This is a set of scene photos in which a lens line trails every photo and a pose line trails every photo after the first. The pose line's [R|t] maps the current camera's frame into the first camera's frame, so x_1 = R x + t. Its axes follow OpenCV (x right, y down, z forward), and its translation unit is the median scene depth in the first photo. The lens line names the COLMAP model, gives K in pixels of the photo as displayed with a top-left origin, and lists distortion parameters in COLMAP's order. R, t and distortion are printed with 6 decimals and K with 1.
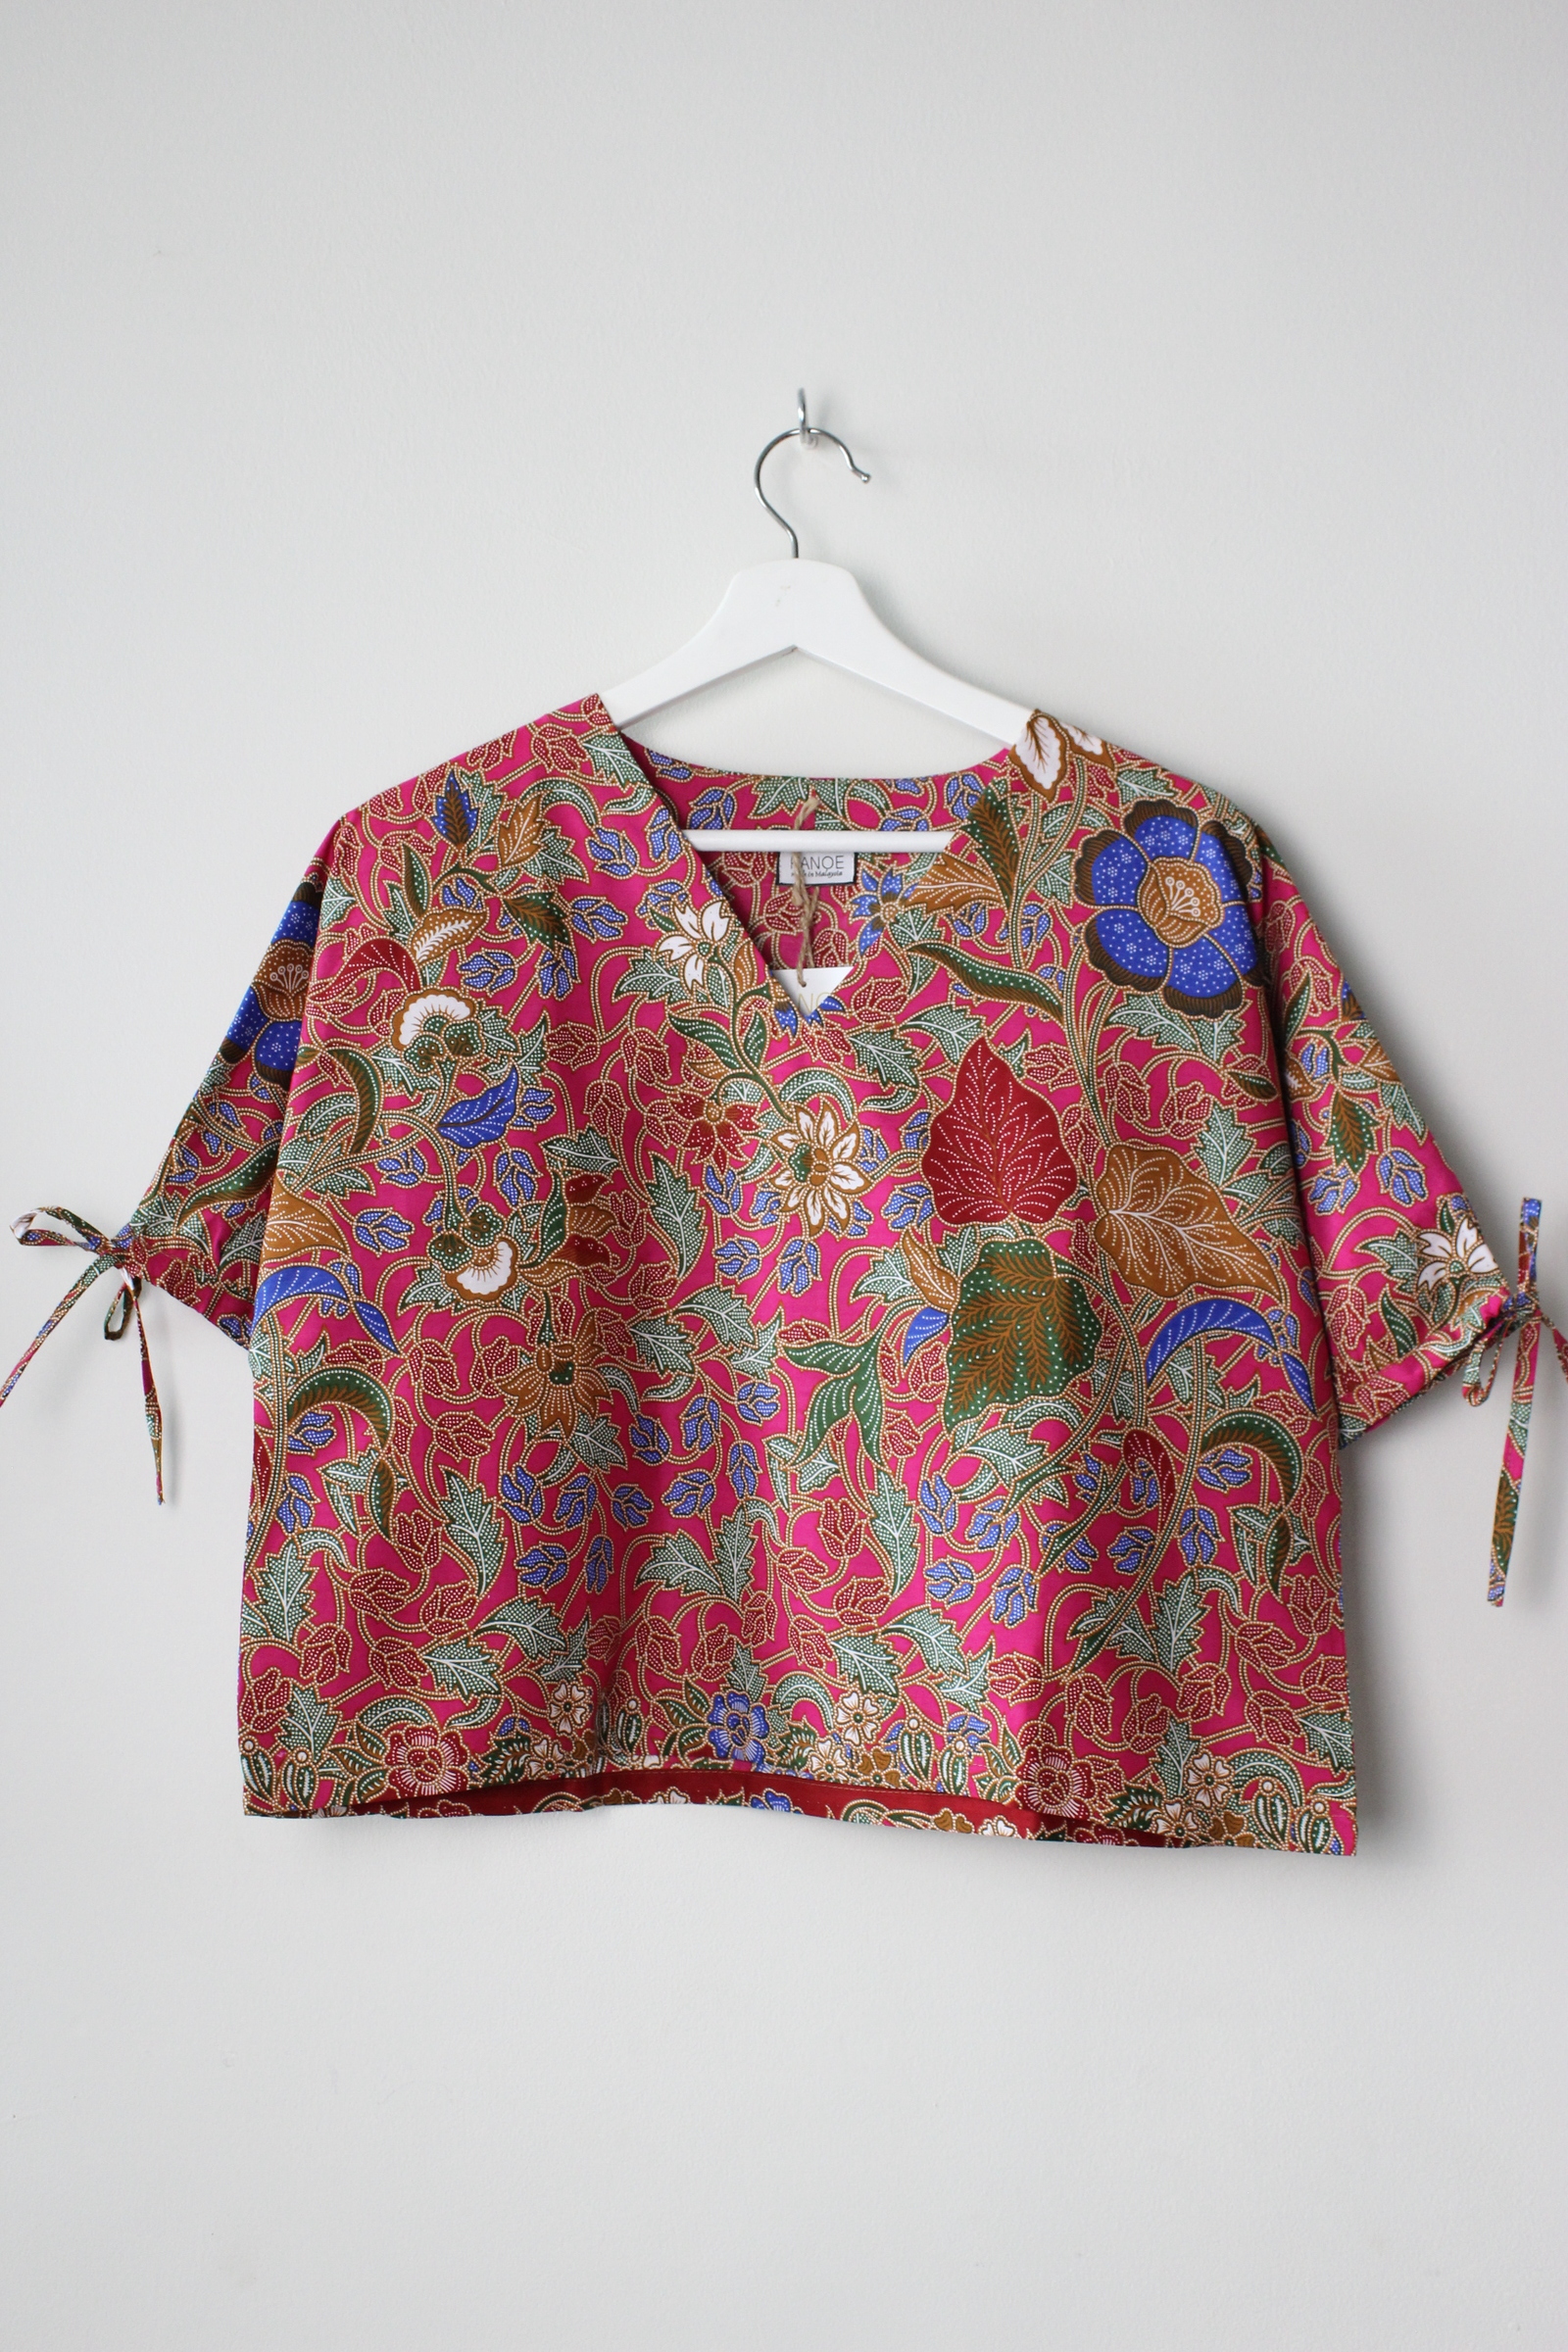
lens RADIAL K [[2720.6, 0, 784.0], [0, 2720.6, 1176.0], [0, 0, 1]] dist [-0.100981, 0.160084]
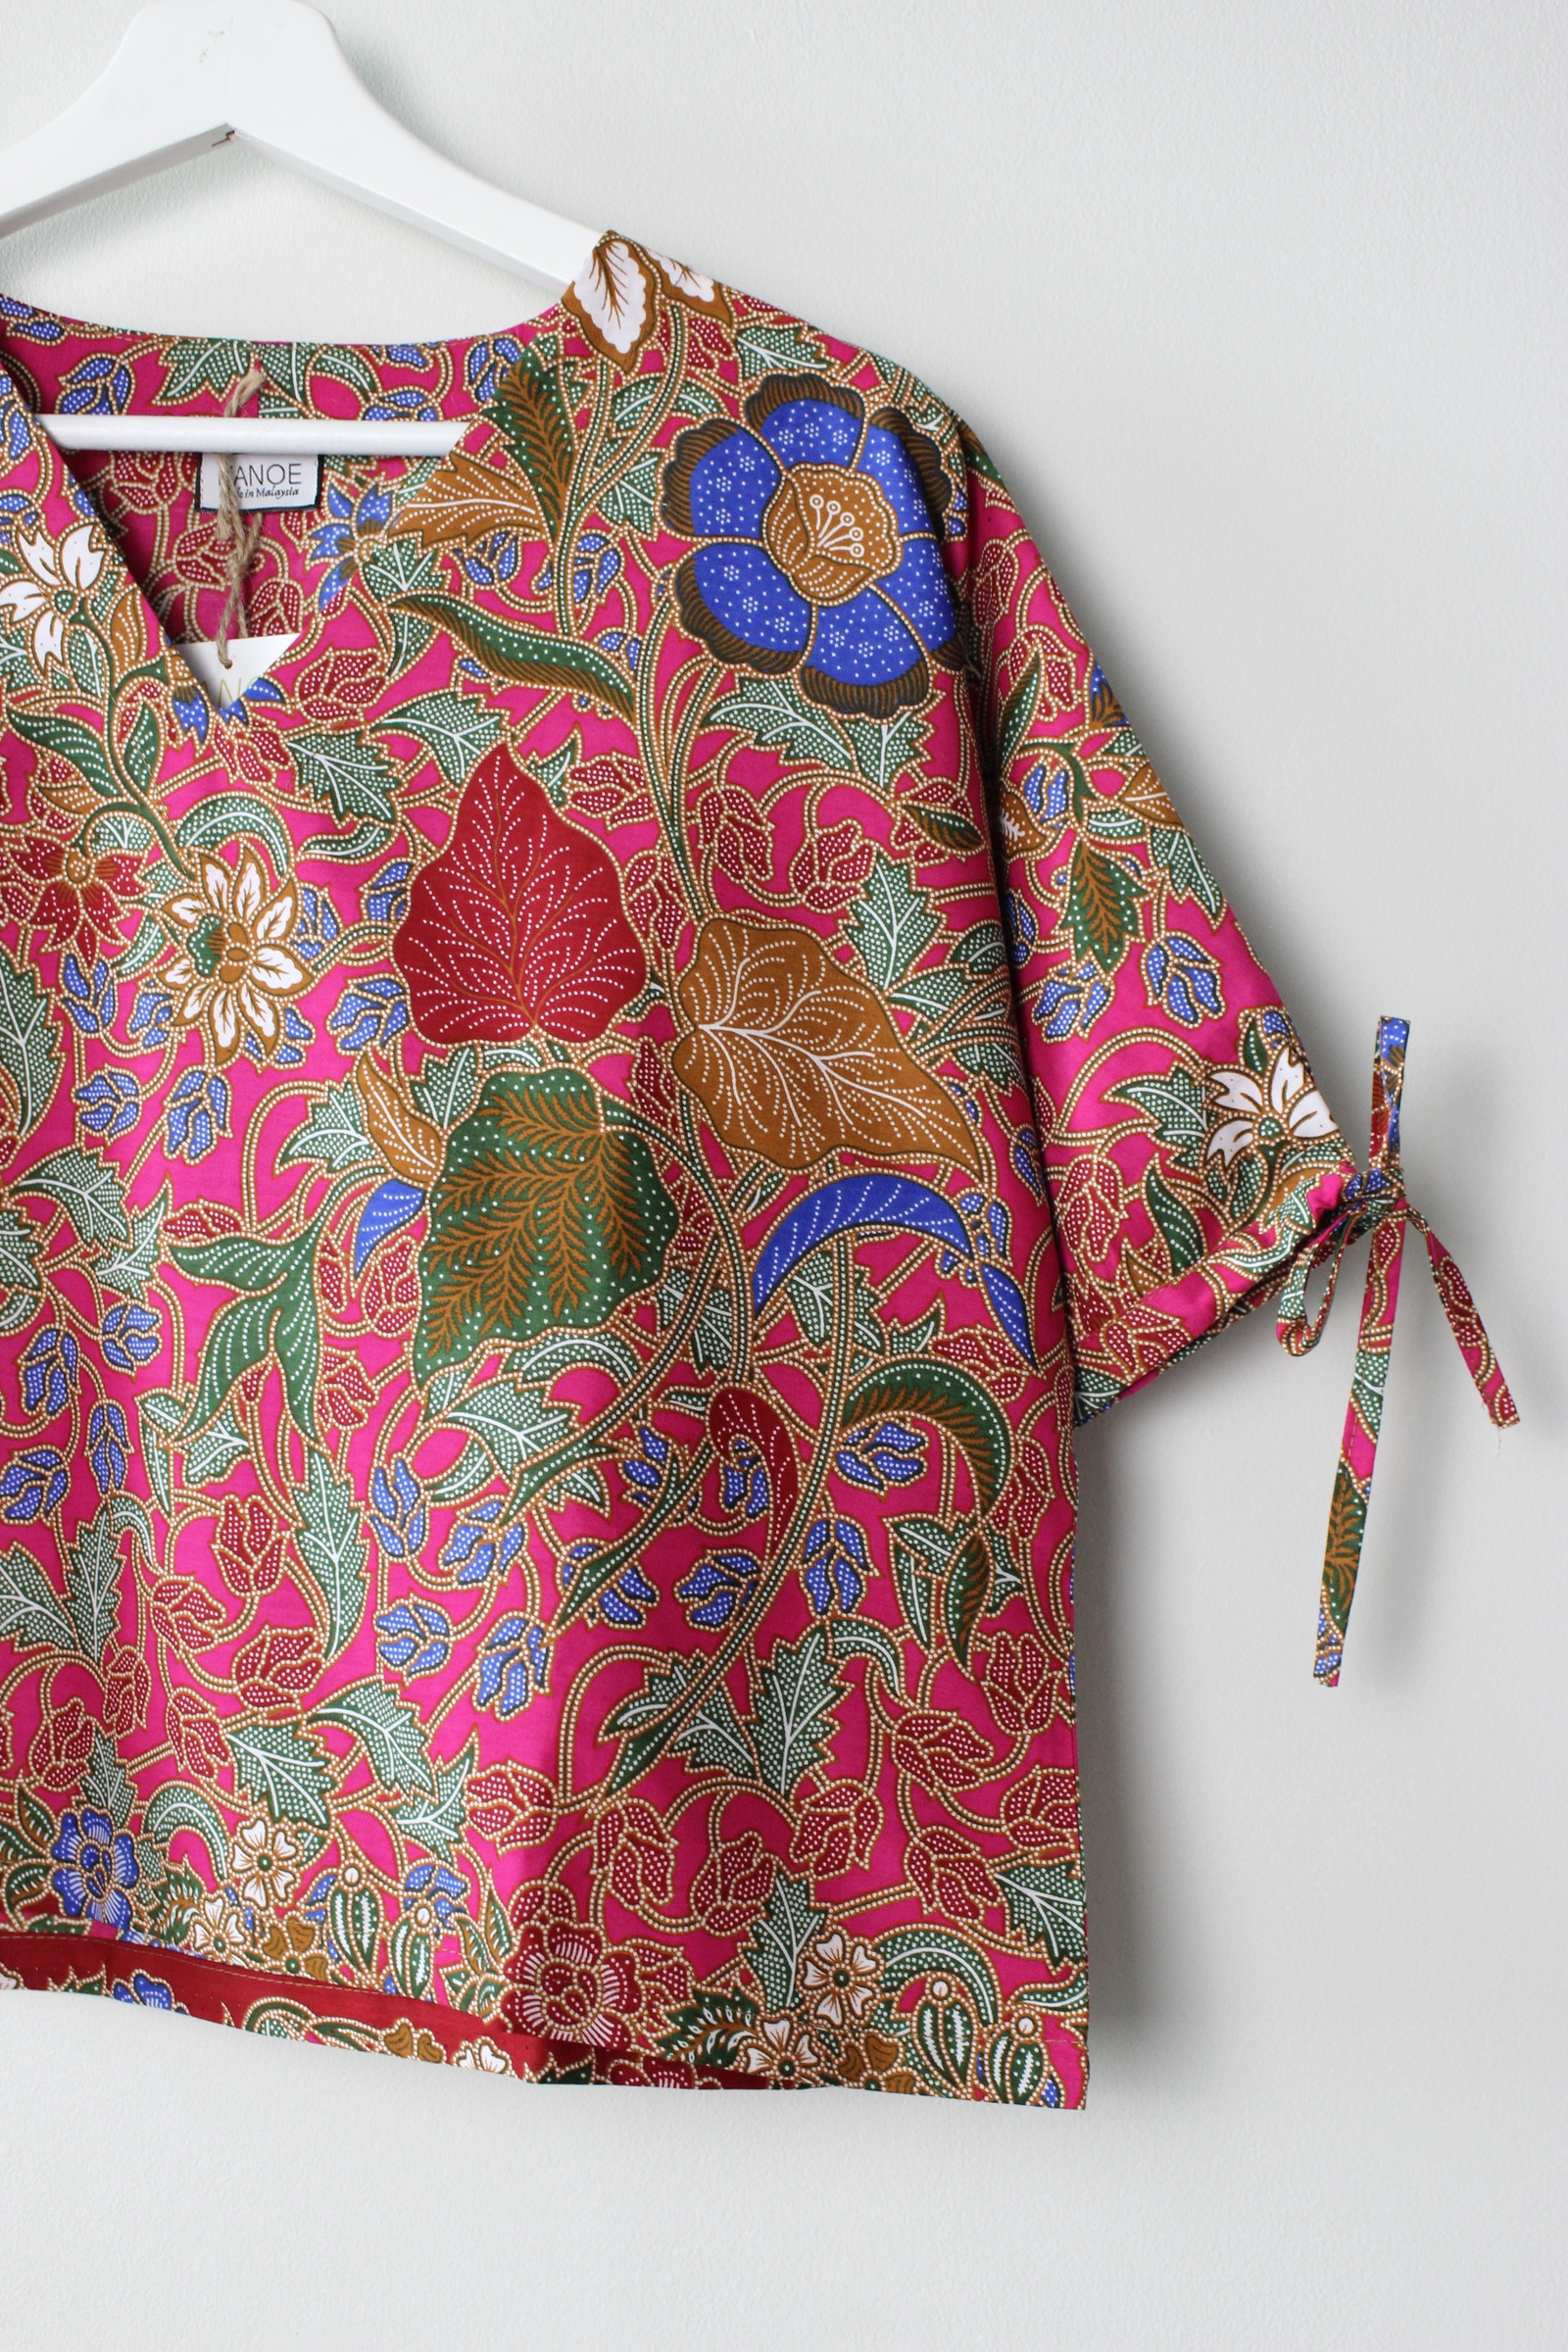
lens RADIAL K [[2668.1, 0, 784.0], [0, 2668.1, 1176.0], [0, 0, 1]] dist [-0.100979, 0.144714]
pose [[0.998761, 0.014540, 0.047583, 0.110504], [-0.014400, 0.999891, -0.003280, 0.047864], [-0.047626, 0.002591, 0.998862, 0.405502]]
